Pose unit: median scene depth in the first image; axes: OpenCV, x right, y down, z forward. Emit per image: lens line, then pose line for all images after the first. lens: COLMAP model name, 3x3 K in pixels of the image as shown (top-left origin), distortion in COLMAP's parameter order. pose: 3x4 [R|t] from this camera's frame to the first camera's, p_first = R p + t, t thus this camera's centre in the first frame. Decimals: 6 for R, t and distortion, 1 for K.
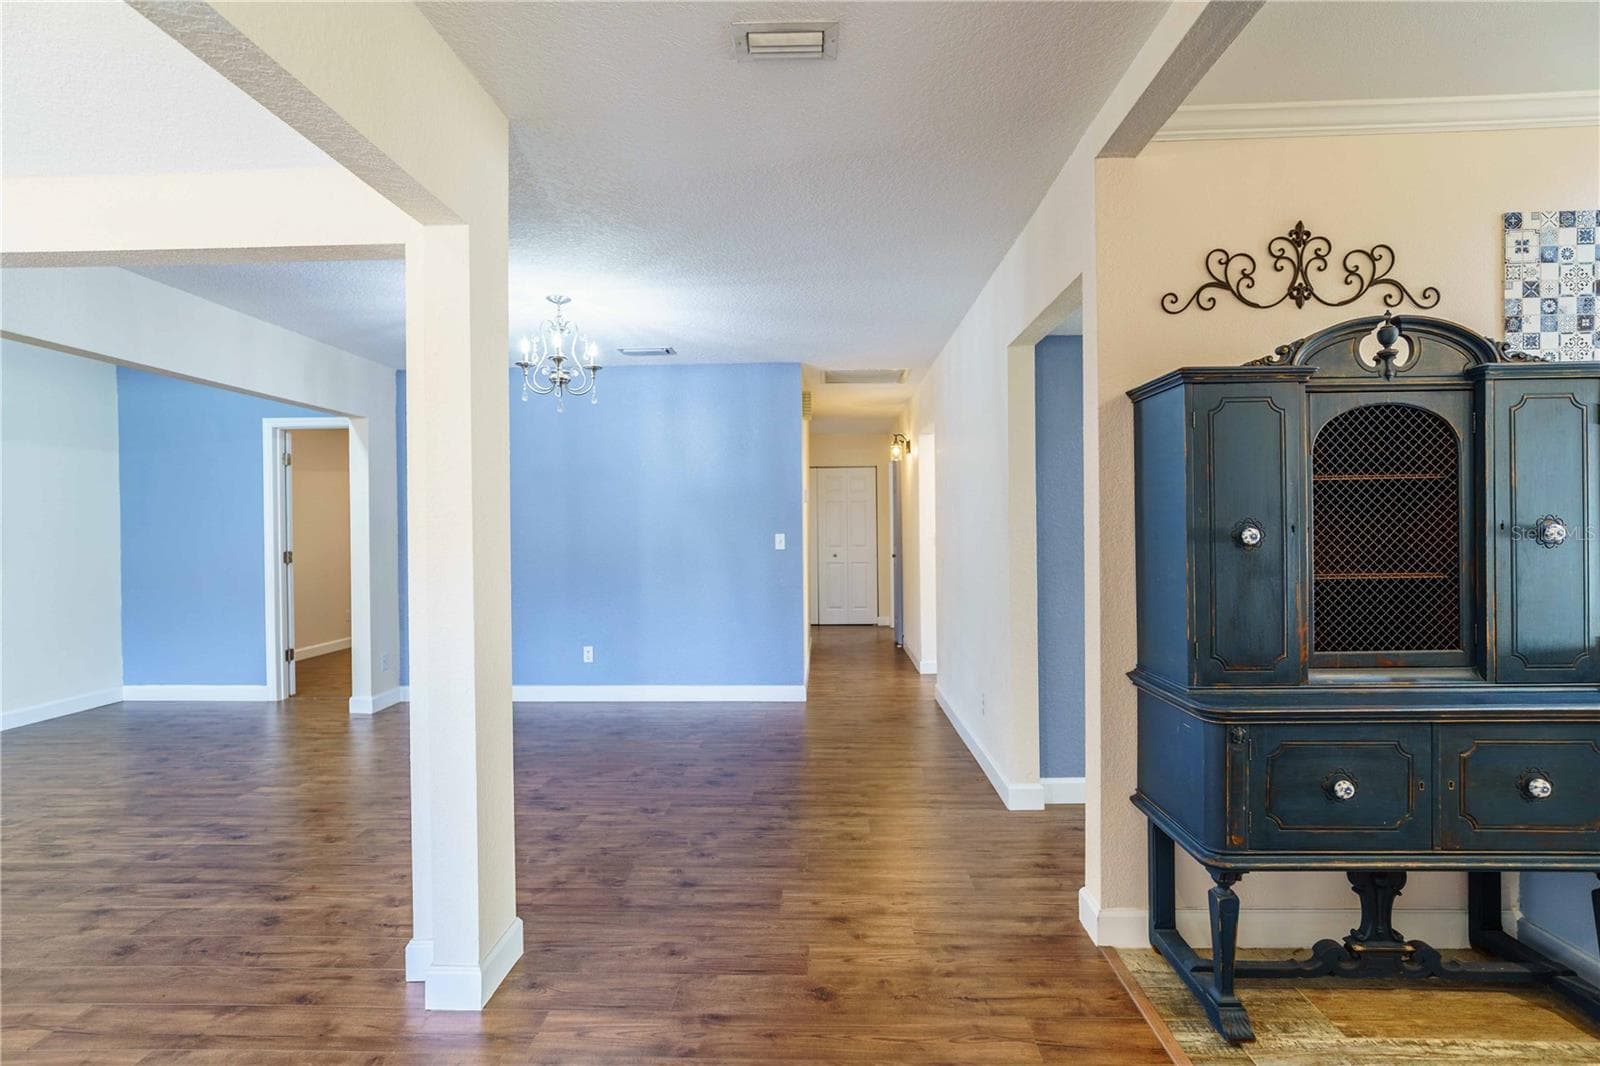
lens RADIAL K [[739.1, 0, 802.4], [0, 739.1, 529.8], [0, 0, 1]] dist [-0.010186, -0.000098]
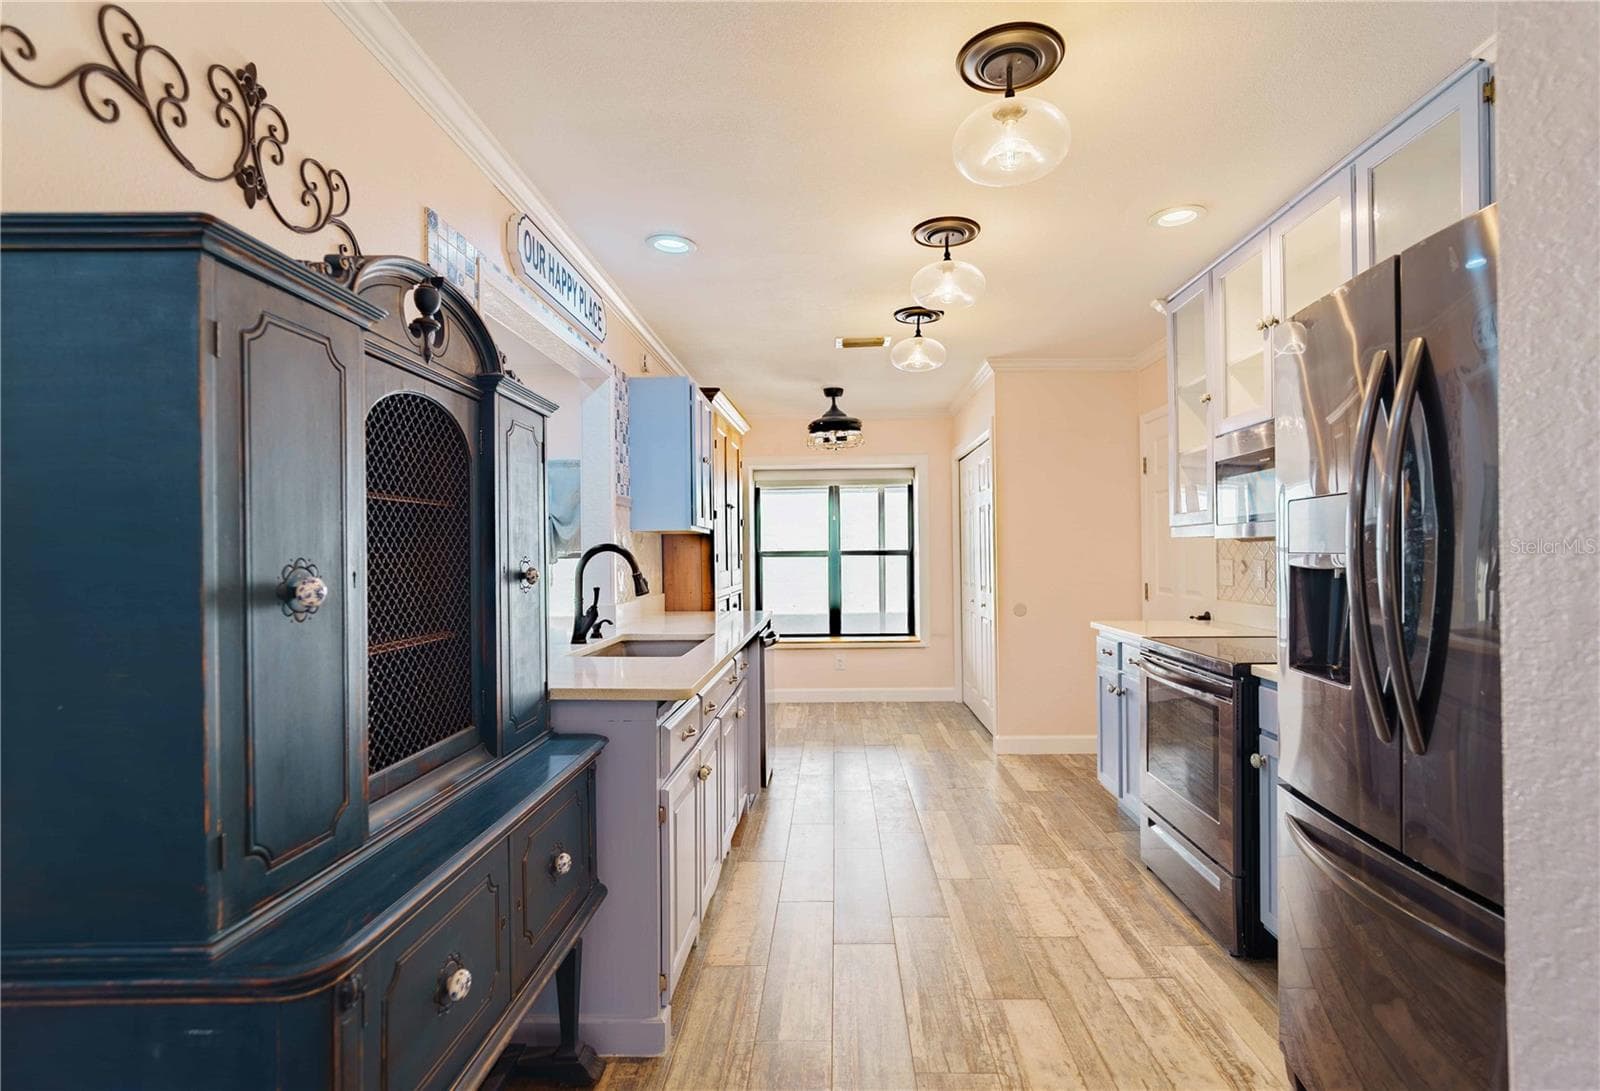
lens RADIAL K [[763.2, 0, 807.8], [0, 763.2, 552.2], [0, 0, 1]] dist [-0.000502, 0.000548]
pose [[-0.010893, 0.013191, 0.999854, 0.055565], [0.009230, 0.999872, -0.013091, -0.008122], [-0.999898, 0.009086, -0.011013, 0.571601]]
